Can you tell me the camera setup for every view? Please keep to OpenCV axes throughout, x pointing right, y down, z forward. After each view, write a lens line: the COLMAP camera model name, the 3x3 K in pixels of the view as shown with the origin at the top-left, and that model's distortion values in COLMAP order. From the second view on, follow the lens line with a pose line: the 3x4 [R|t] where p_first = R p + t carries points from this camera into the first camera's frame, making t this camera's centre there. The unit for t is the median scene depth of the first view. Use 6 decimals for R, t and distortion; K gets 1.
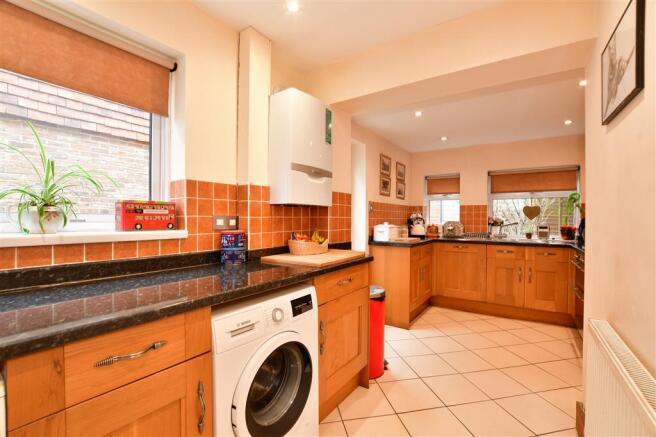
lens RADIAL K [[294.4, 0, 327.7], [0, 294.4, 219.5], [0, 0, 1]] dist [-0.024397, 0.000162]
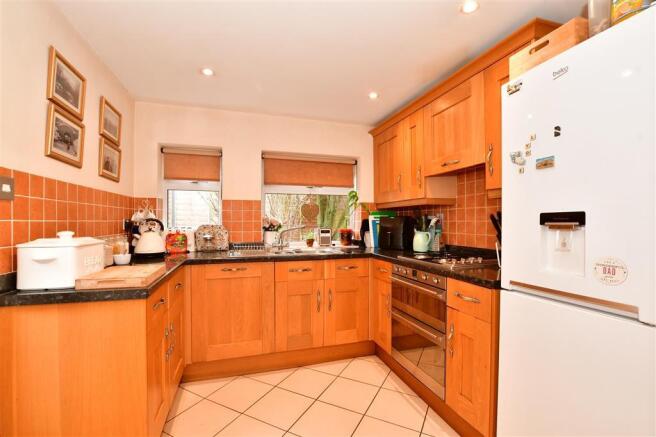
lens RADIAL K [[294.4, 0, 326.1], [0, 294.4, 219.8], [0, 0, 1]] dist [-0.024397, 0.000162]
pose [[0.622819, -0.001671, 0.782364, 0.105597], [0.006403, 0.999975, -0.002961, -0.001782], [-0.782340, 0.006853, 0.622814, 0.465800]]
